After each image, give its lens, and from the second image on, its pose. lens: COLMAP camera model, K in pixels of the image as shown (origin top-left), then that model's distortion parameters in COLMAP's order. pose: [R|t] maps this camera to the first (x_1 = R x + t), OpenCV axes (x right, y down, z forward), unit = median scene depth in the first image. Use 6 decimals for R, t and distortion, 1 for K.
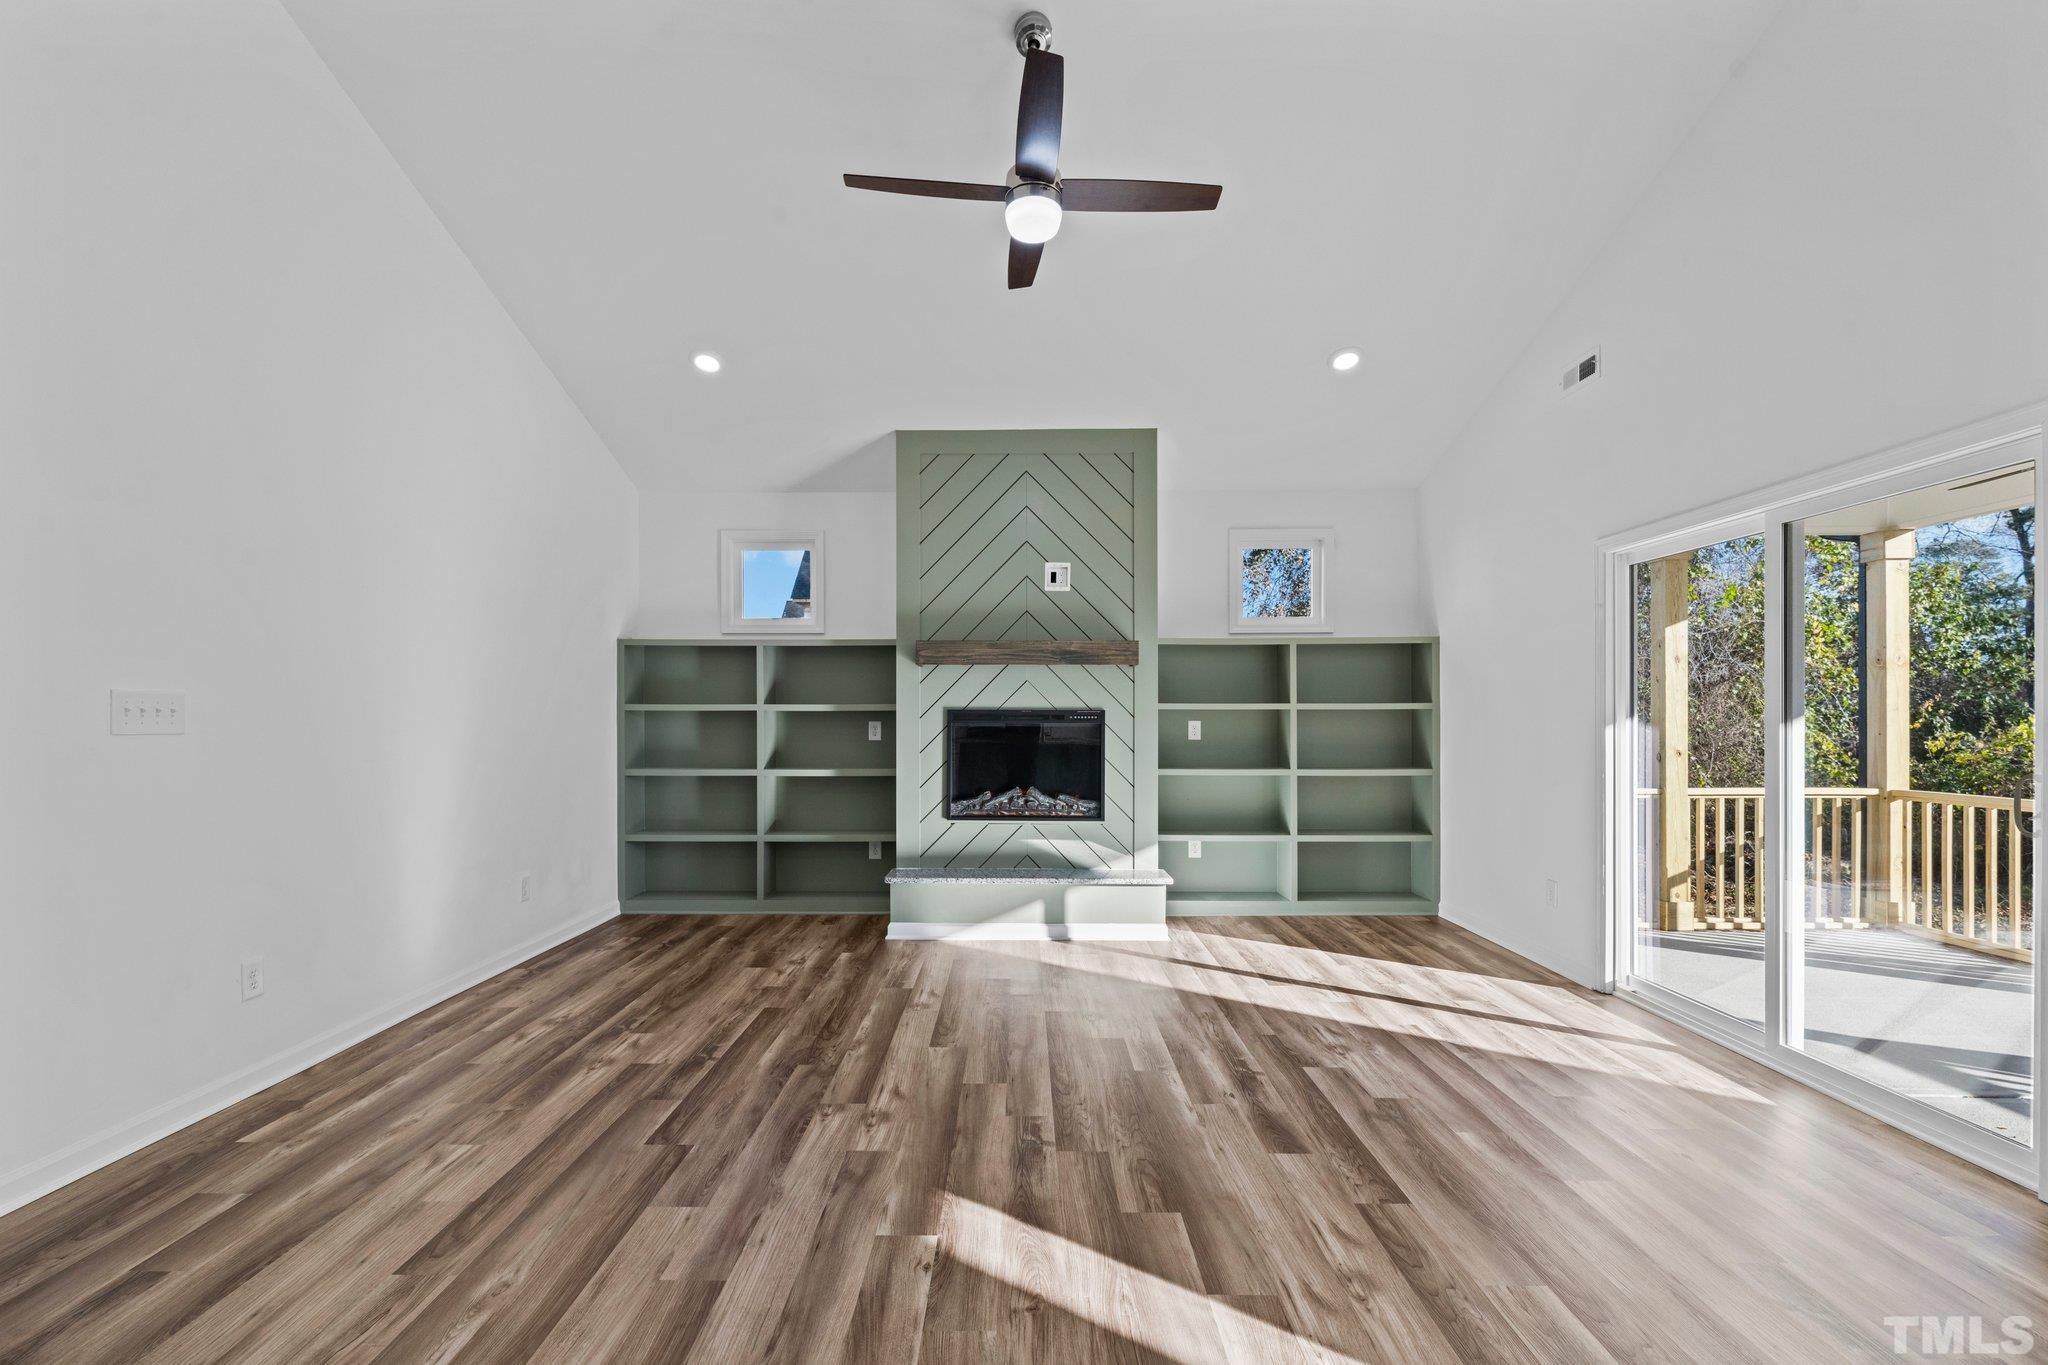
lens RADIAL K [[869.0, 0, 1004.9], [0, 869.0, 716.5], [0, 0, 1]] dist [0.011605, -0.005937]
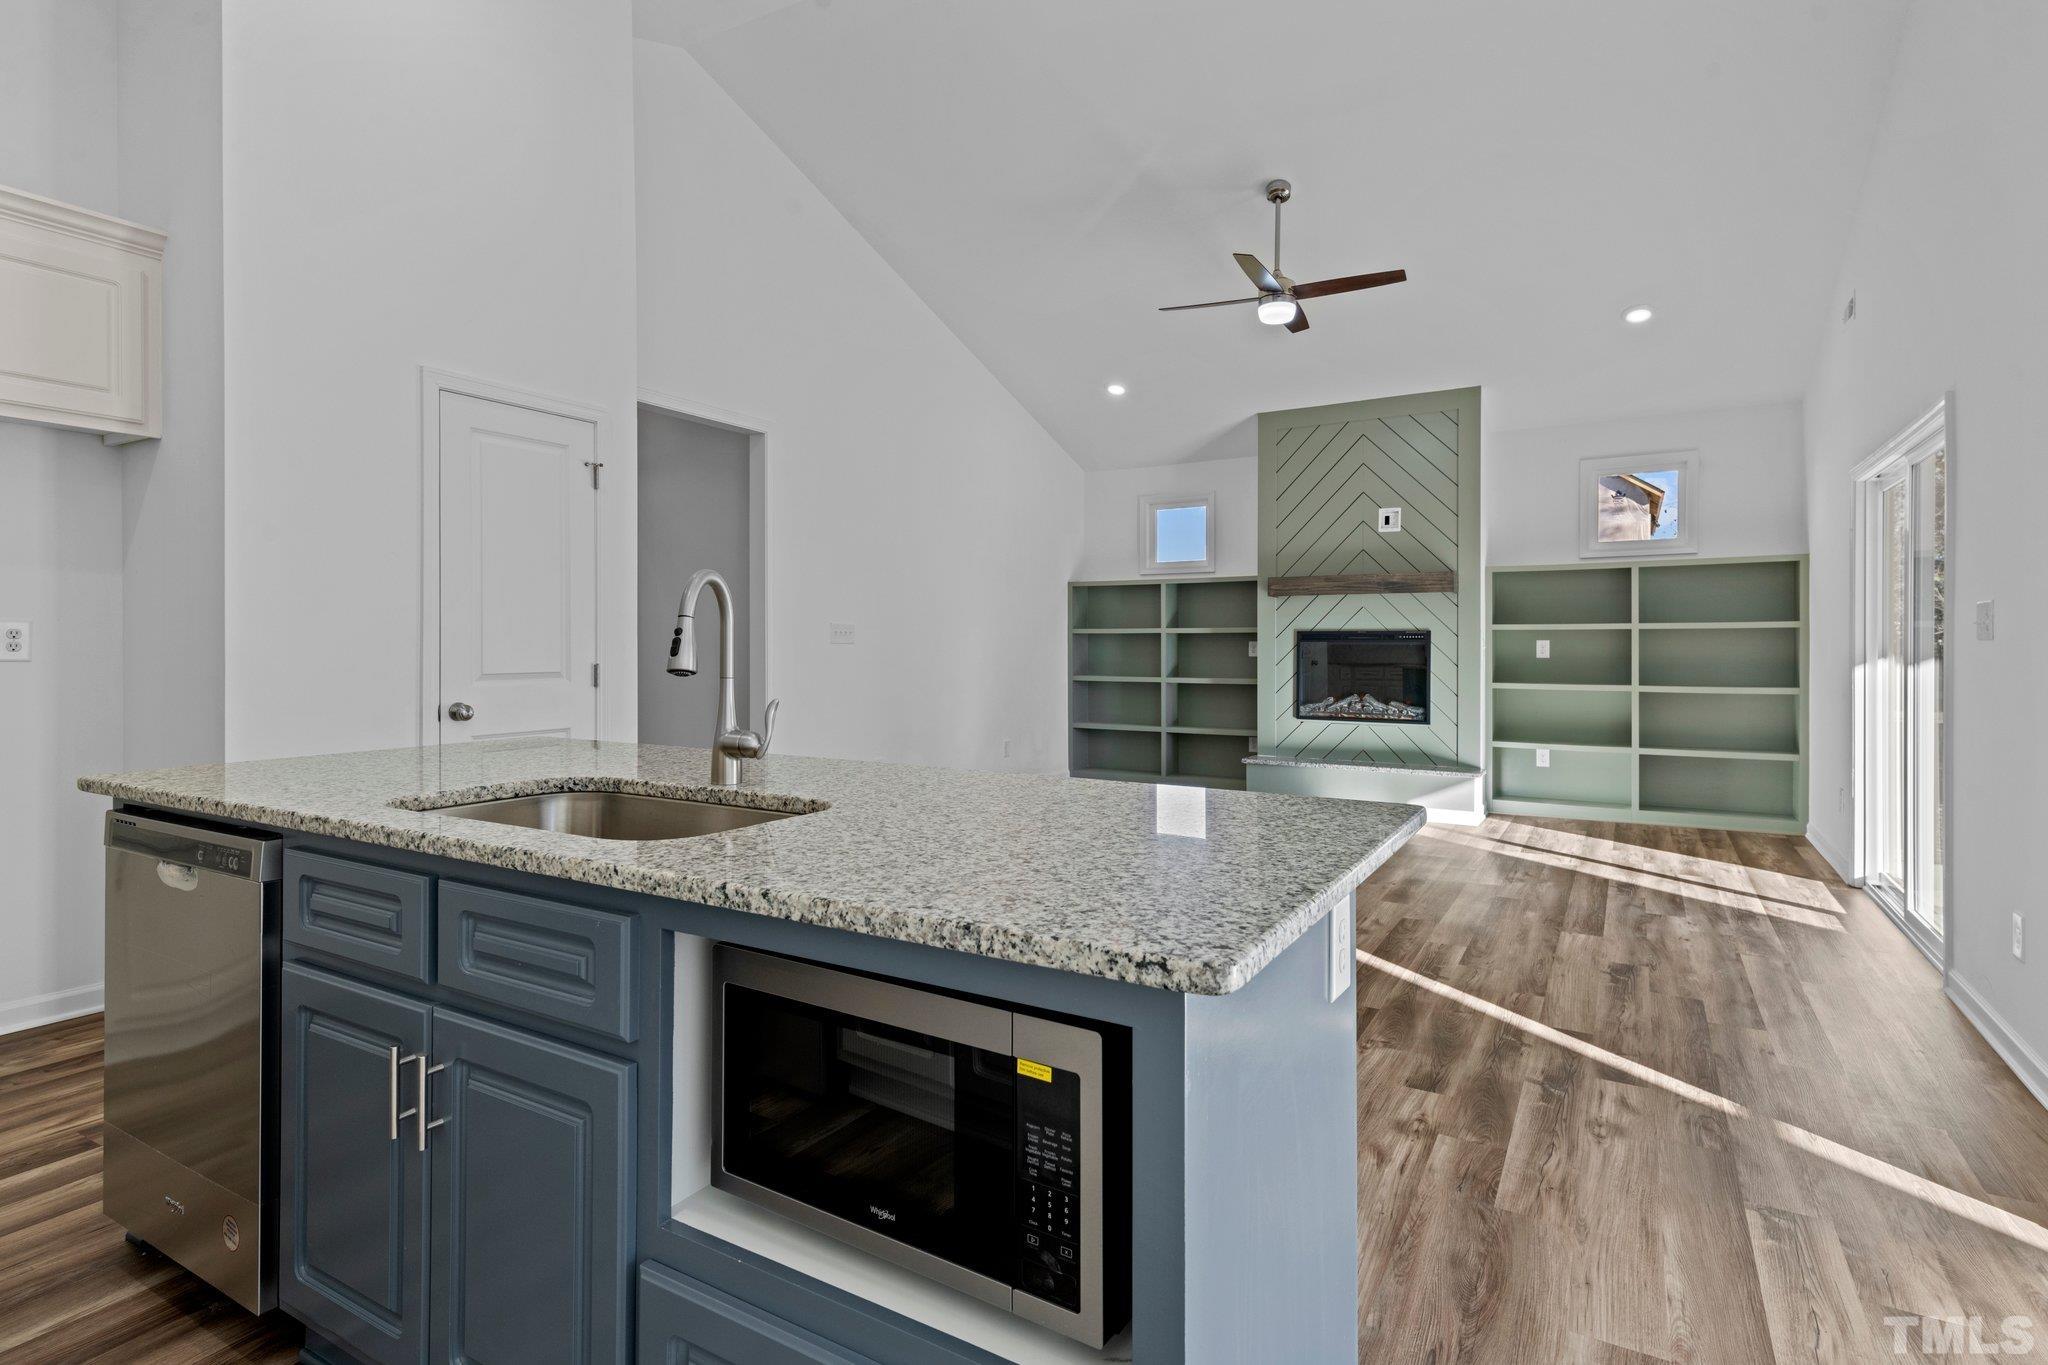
lens RADIAL K [[1007.5, 0, 1040.5], [0, 1007.5, 650.1], [0, 0, 1]] dist [0.029867, -0.003133]
pose [[0.874996, 0.003509, -0.484117, 0.316344], [-0.000437, 0.999979, 0.006458, 0.010283], [0.484130, -0.005440, 0.874979, -0.458280]]
